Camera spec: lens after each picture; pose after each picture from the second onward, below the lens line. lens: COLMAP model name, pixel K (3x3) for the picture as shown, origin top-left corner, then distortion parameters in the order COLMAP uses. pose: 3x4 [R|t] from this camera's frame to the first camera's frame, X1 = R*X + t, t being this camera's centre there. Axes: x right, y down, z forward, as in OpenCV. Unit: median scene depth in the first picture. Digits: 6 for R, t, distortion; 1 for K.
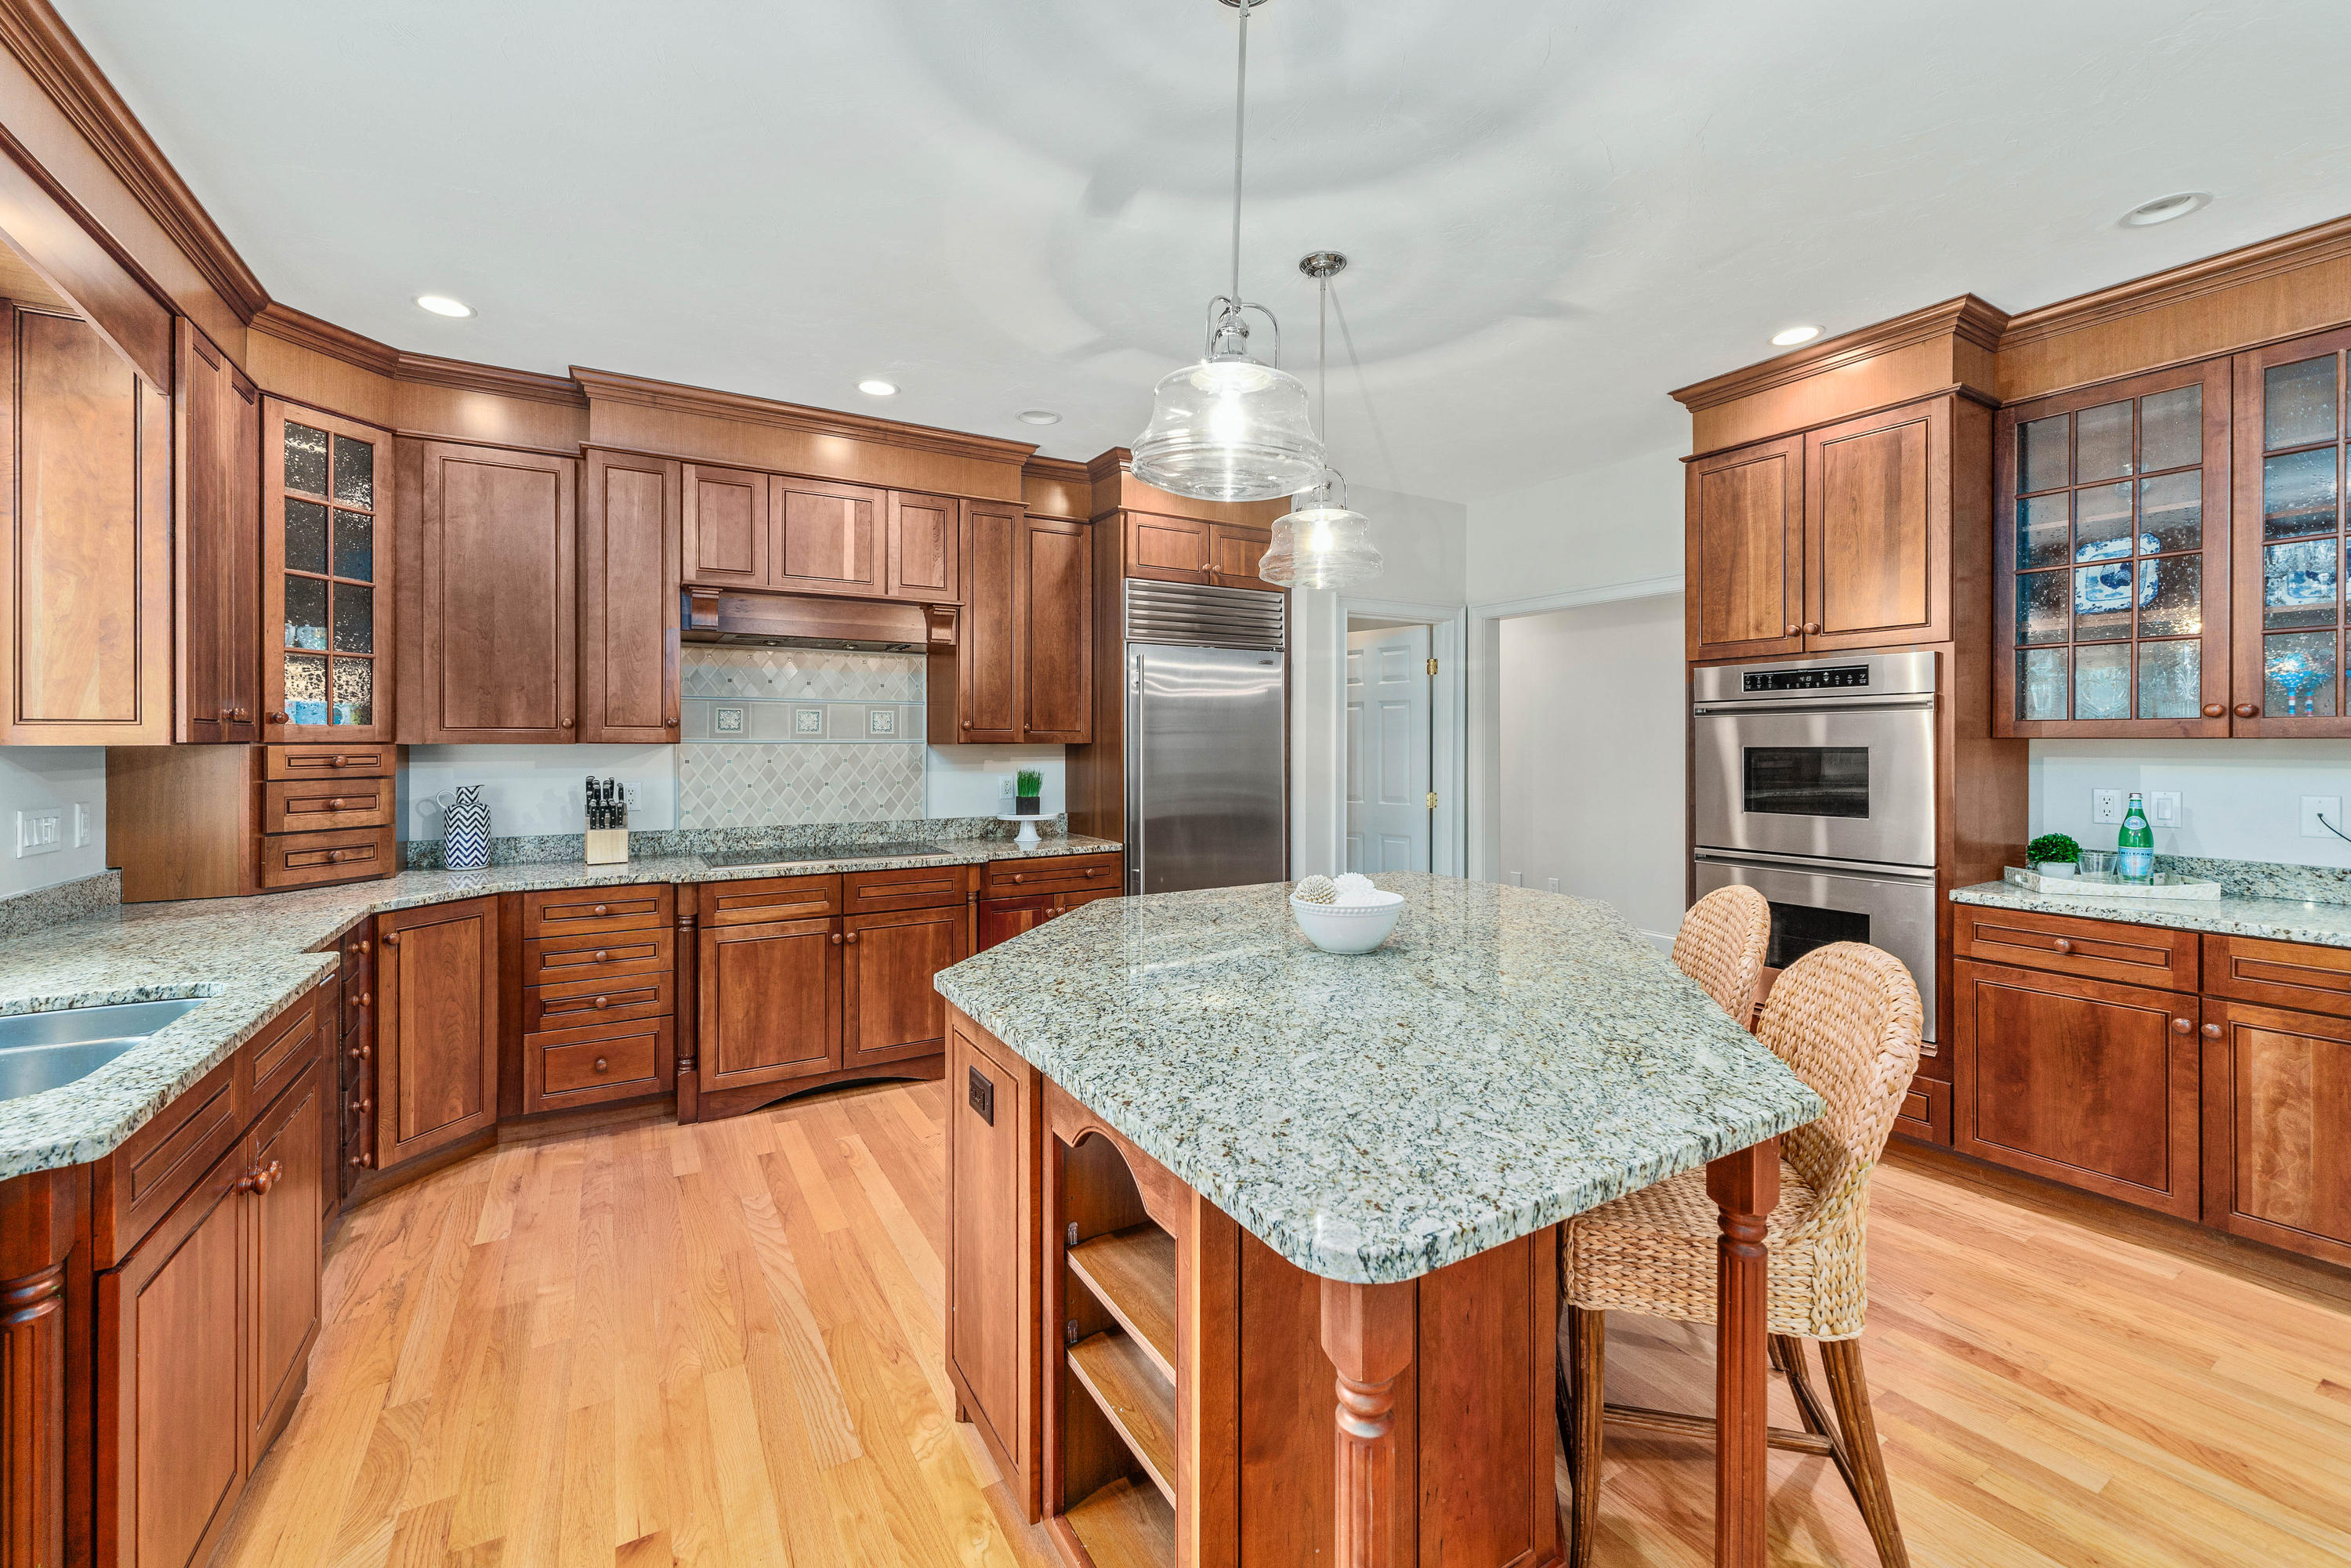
lens RADIAL K [[953.0, 0, 1179.0], [0, 953.0, 745.0], [0, 0, 1]] dist [0.002891, 0.000156]
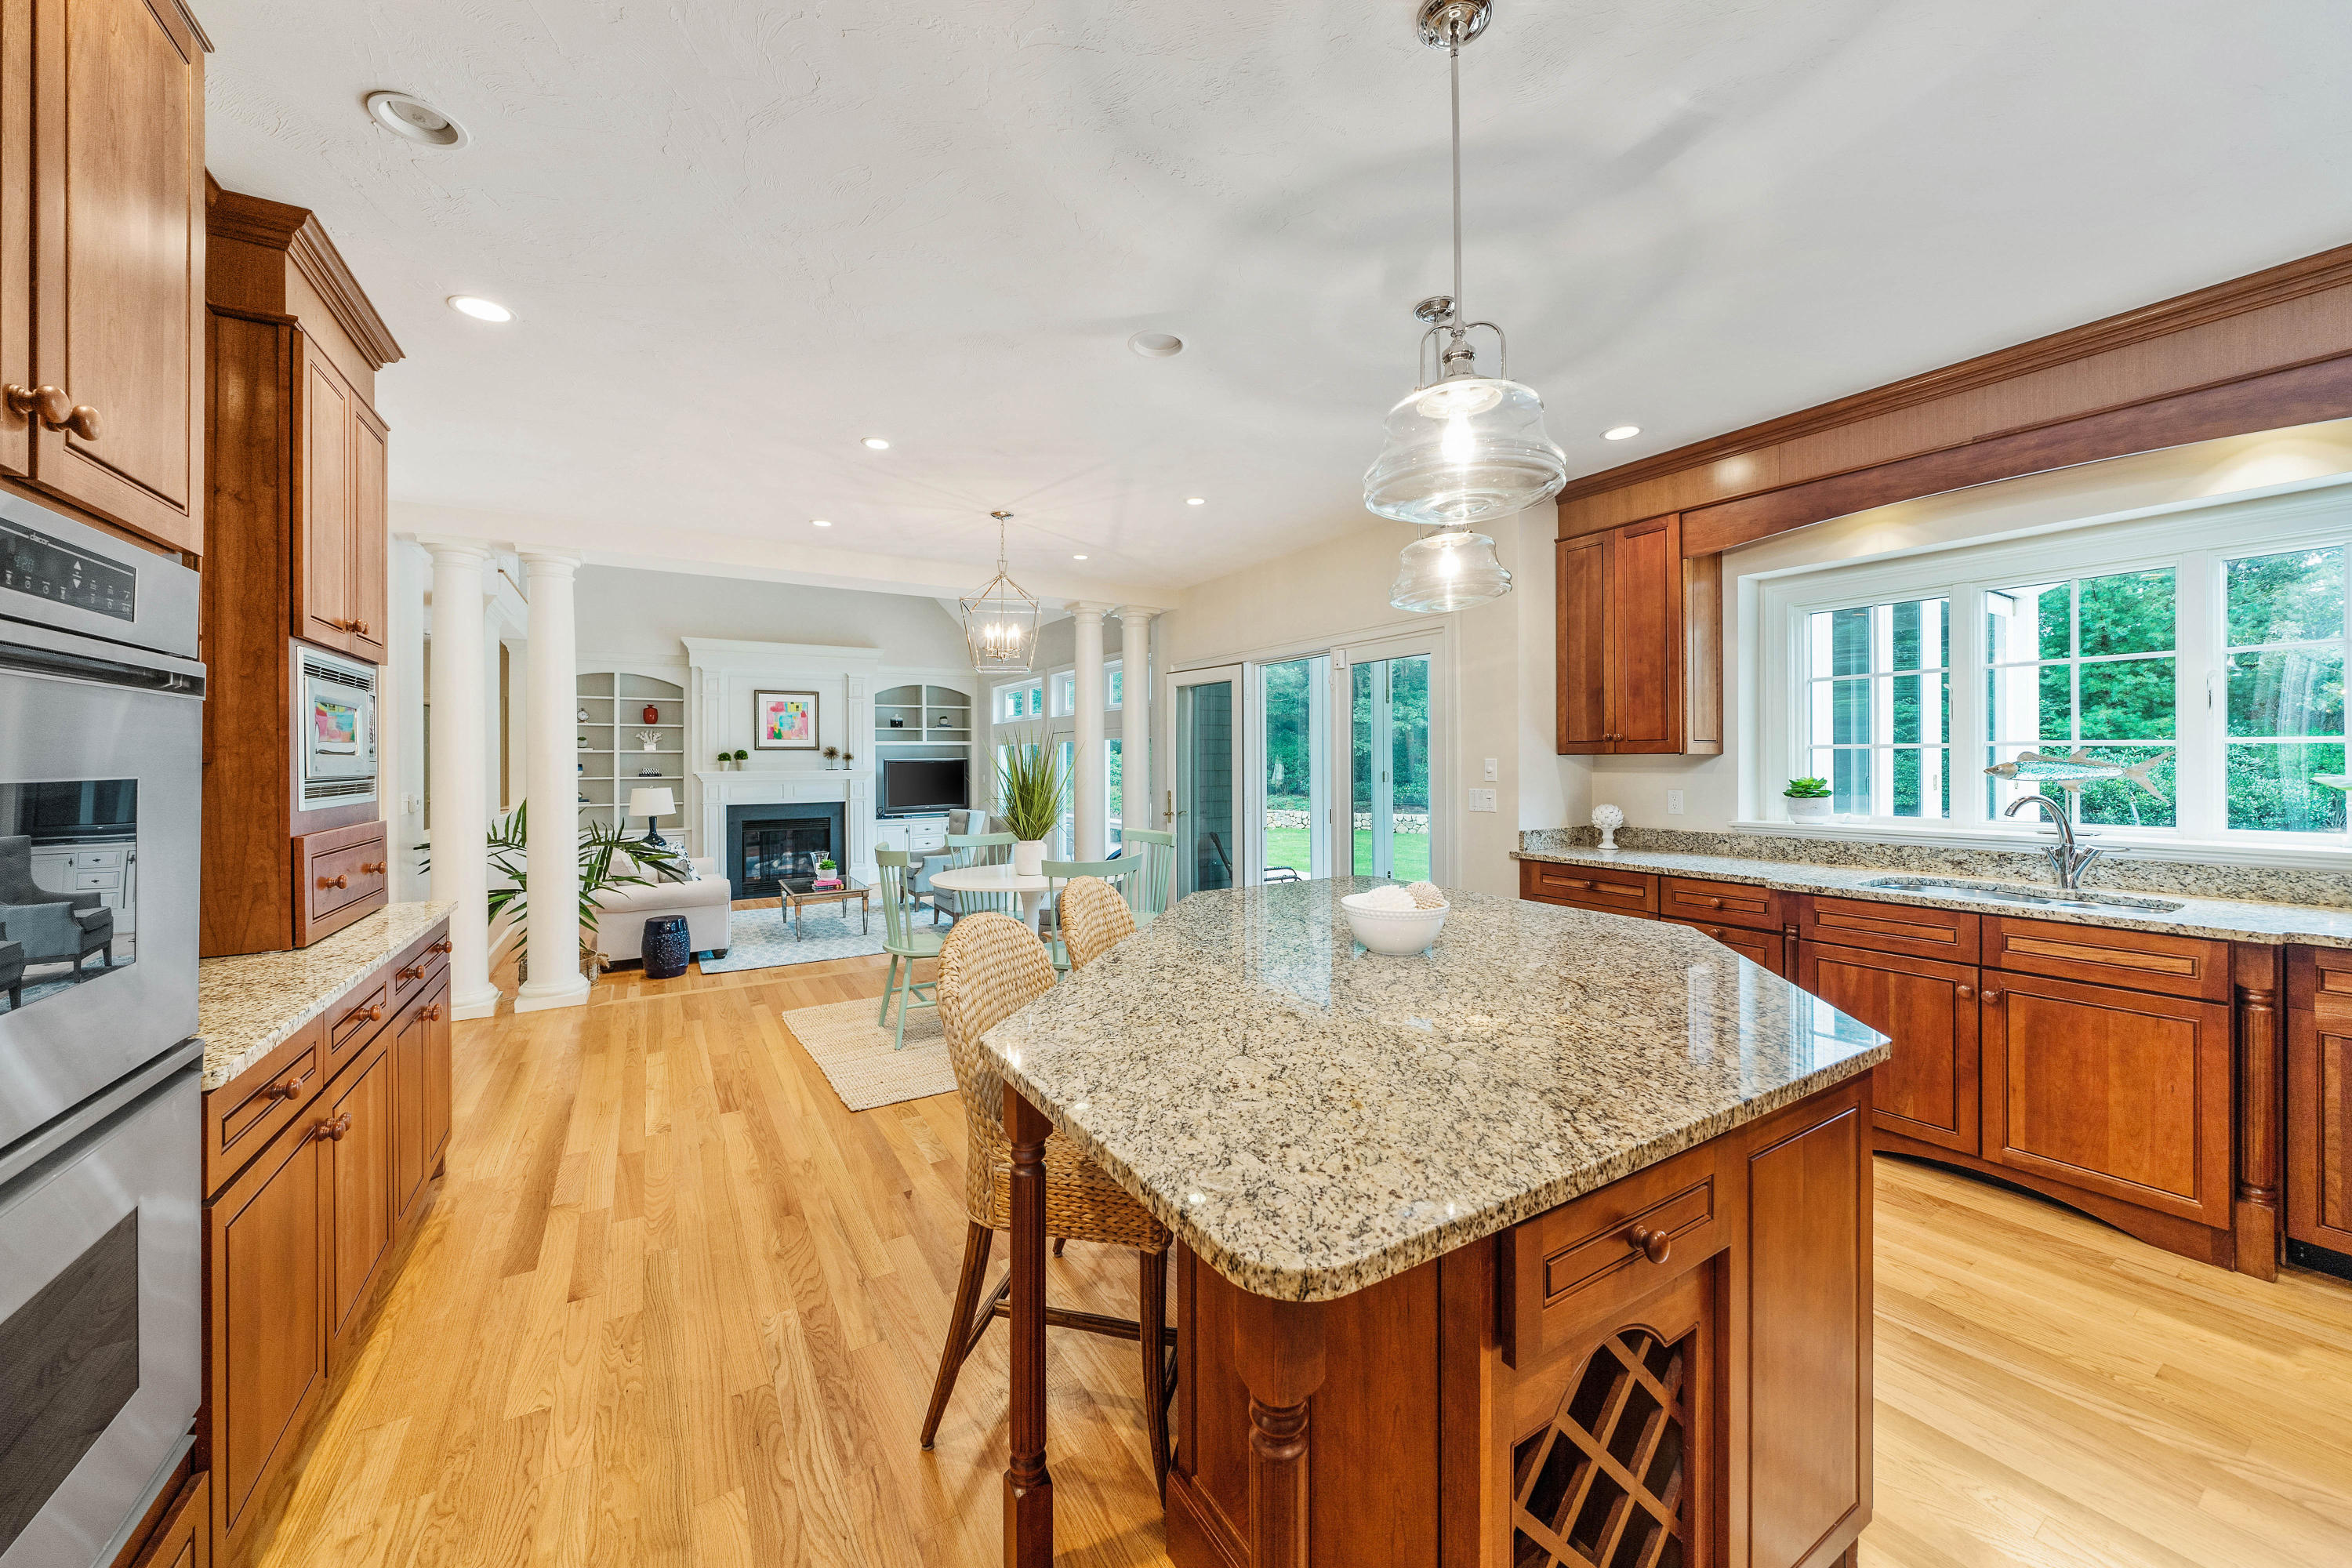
lens RADIAL K [[873.4, 0, 1182.9], [0, 873.4, 755.6], [0, 0, 1]] dist [0.000777, 0.000065]
pose [[-0.999907, 0.007809, -0.011147, 0.225067], [0.007841, 0.999965, -0.002843, -0.000934], [0.011125, -0.002930, -0.999934, 1.043991]]
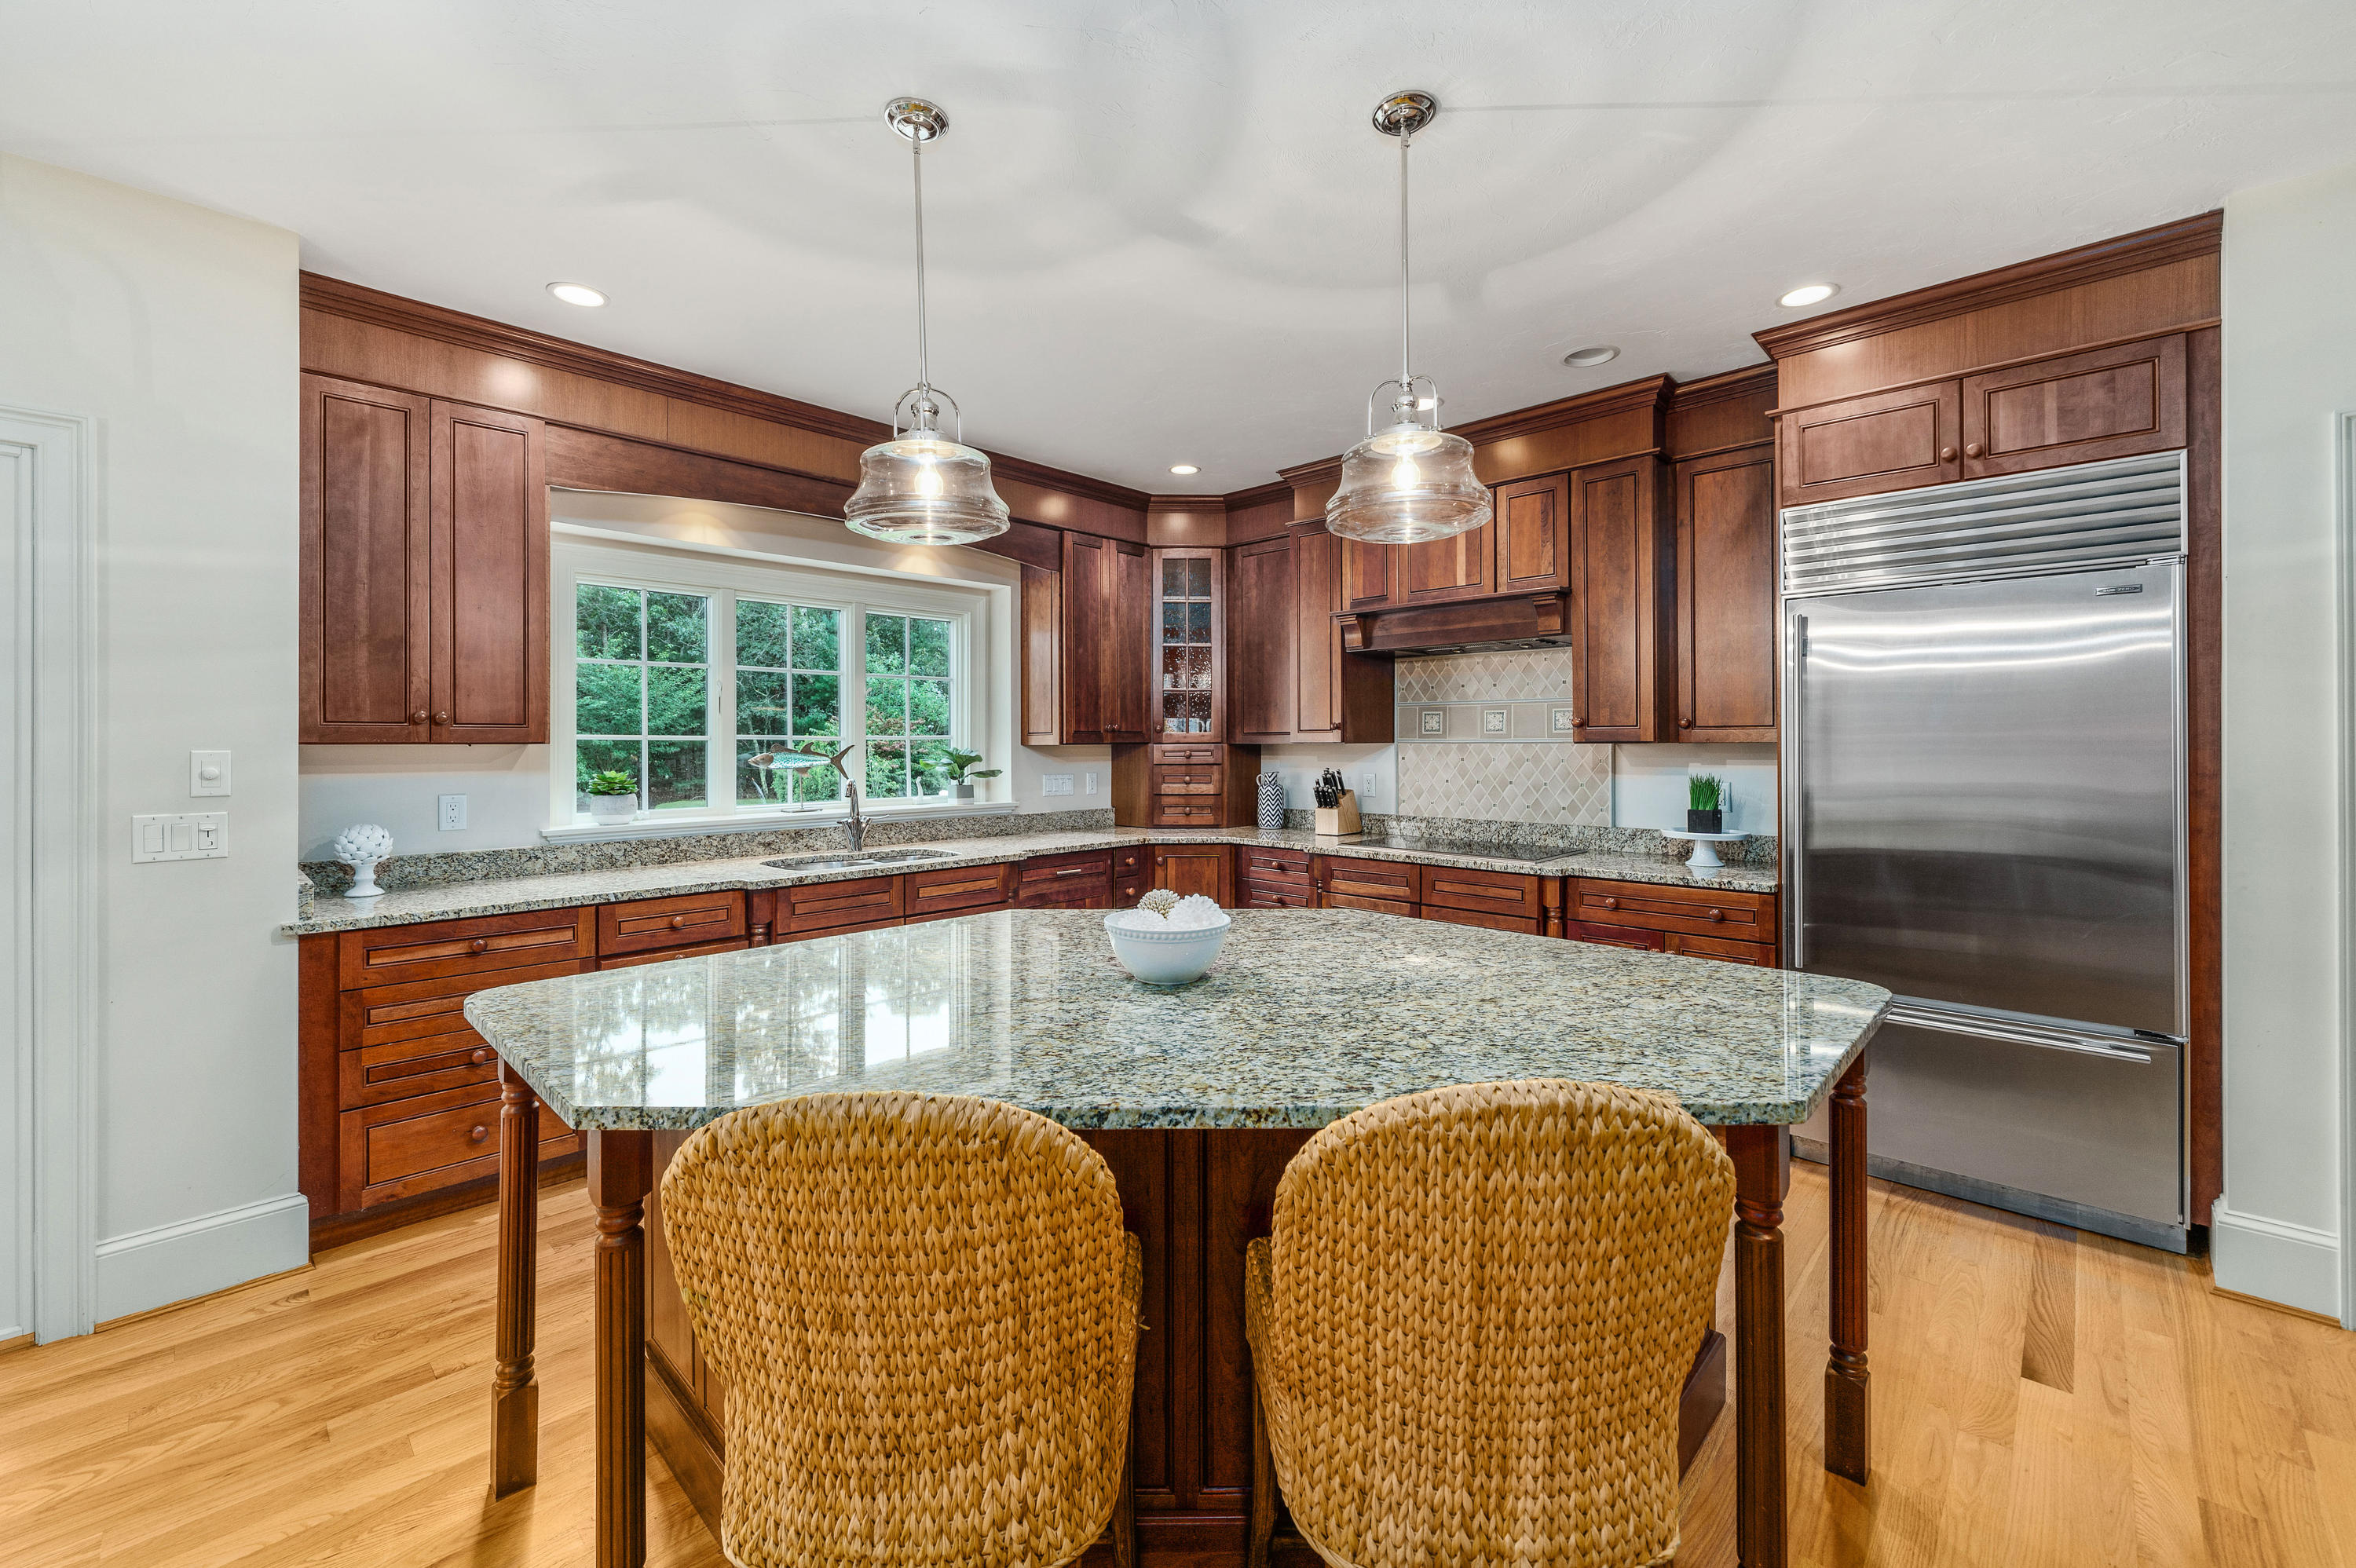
lens RADIAL K [[955.0, 0, 1181.5], [0, 955.0, 744.9], [0, 0, 1]] dist [0.002891, 0.000156]
pose [[0.263326, 0.001995, -0.964705, 0.549841], [0.000606, 0.999997, 0.002233, -0.002170], [0.964707, -0.001172, 0.263324, 0.410769]]
